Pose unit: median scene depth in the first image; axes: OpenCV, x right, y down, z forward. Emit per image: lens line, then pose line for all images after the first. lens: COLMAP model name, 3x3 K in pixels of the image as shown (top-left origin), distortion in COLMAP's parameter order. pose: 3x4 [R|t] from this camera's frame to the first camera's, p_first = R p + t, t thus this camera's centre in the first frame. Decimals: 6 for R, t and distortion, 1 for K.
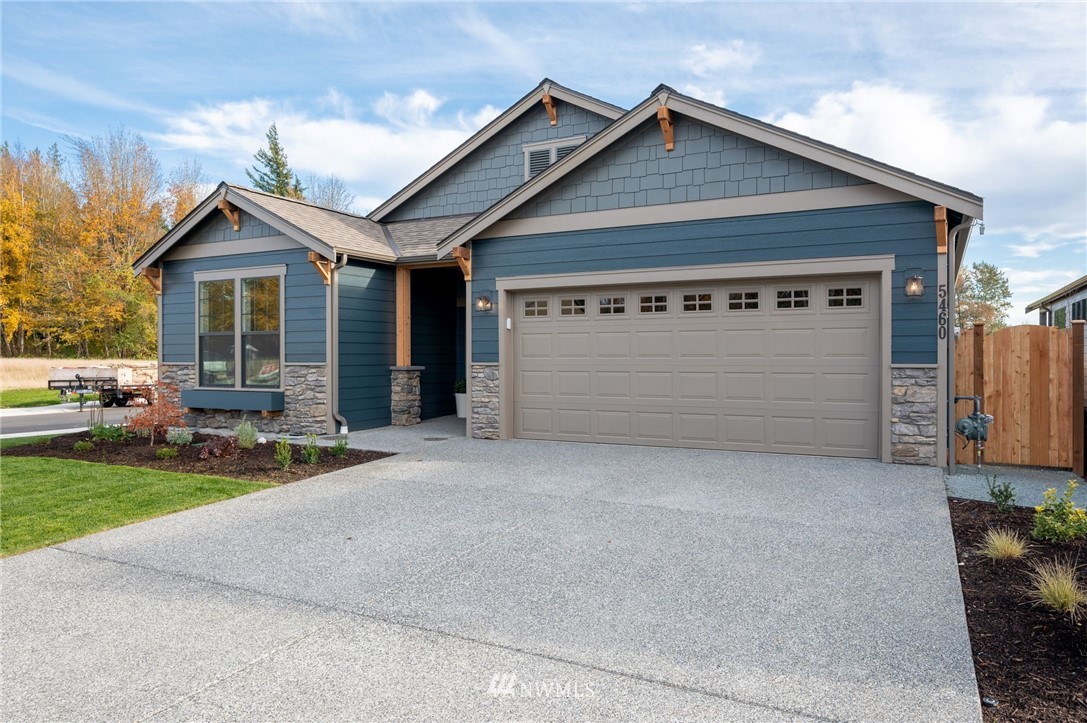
lens RADIAL K [[719.8, 0, 561.5], [0, 719.8, 359.3], [0, 0, 1]] dist [-0.004097, 0.008167]
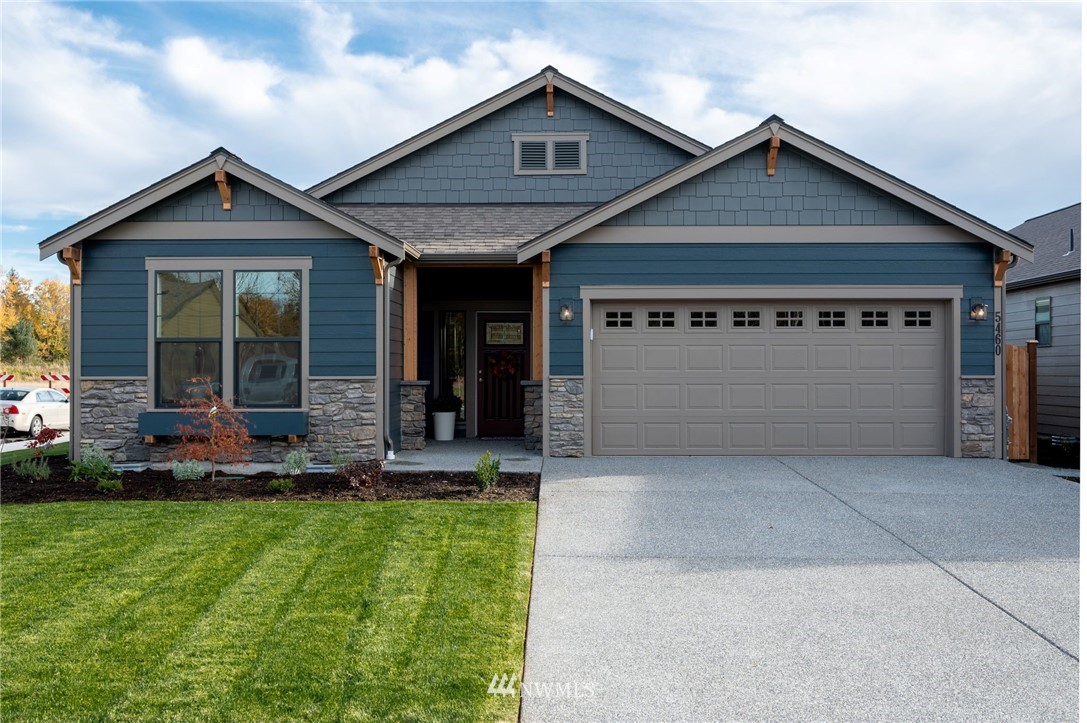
lens RADIAL K [[971.2, 0, 569.7], [0, 971.2, 362.0], [0, 0, 1]] dist [0.004475, 0.000676]
pose [[0.899112, 0.004852, 0.437692, -0.622116], [0.001198, 0.999908, -0.013544, 0.003855], [-0.437717, 0.012702, 0.899023, -0.133679]]
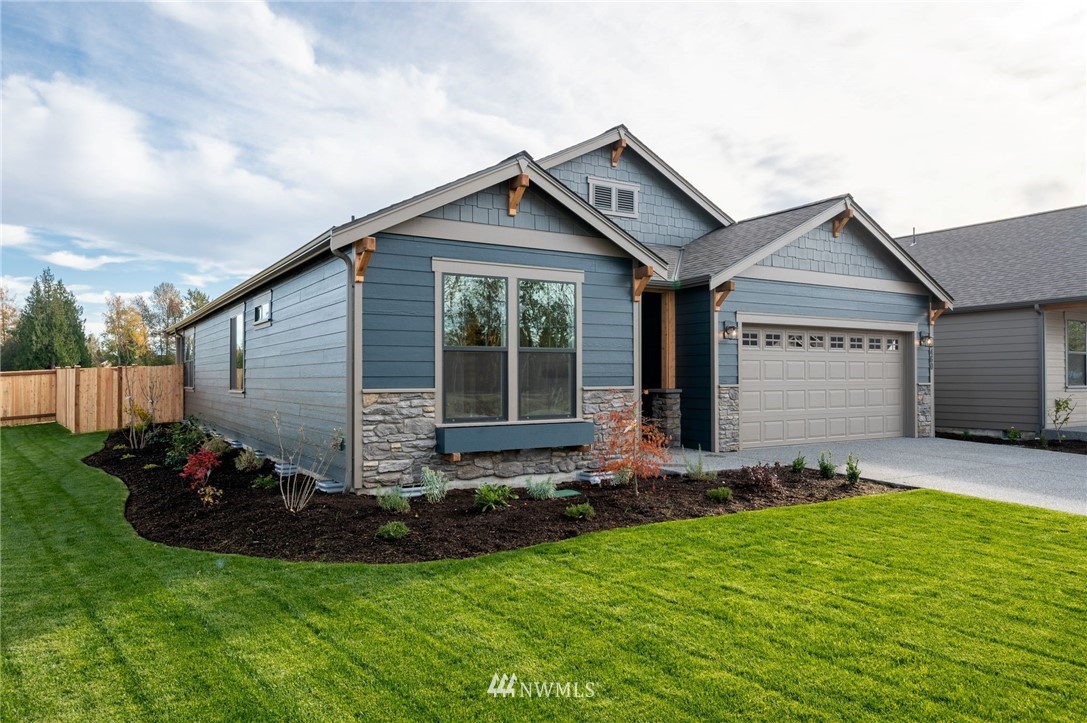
lens RADIAL K [[719.8, 0, 546.6], [0, 719.8, 368.0], [0, 0, 1]] dist [-0.004097, 0.008167]
pose [[0.533415, 0.012068, 0.845768, -1.157442], [0.004860, 0.999838, -0.017332, -0.002979], [-0.845840, 0.013356, 0.533270, 0.602772]]
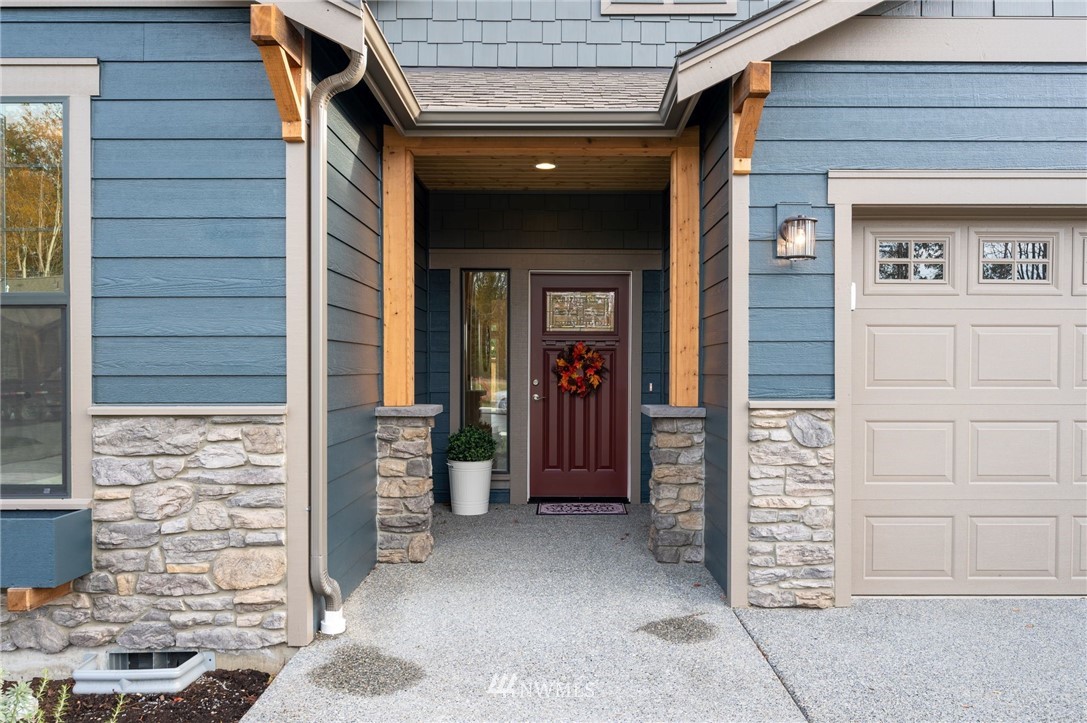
lens RADIAL K [[774.5, 0, 567.0], [0, 774.5, 377.5], [0, 0, 1]] dist [-0.003884, -0.000118]
pose [[0.893047, -0.001432, 0.449961, -0.365701], [-0.001062, 0.999985, 0.005290, -0.008562], [-0.449962, -0.005202, 0.893033, 0.661898]]
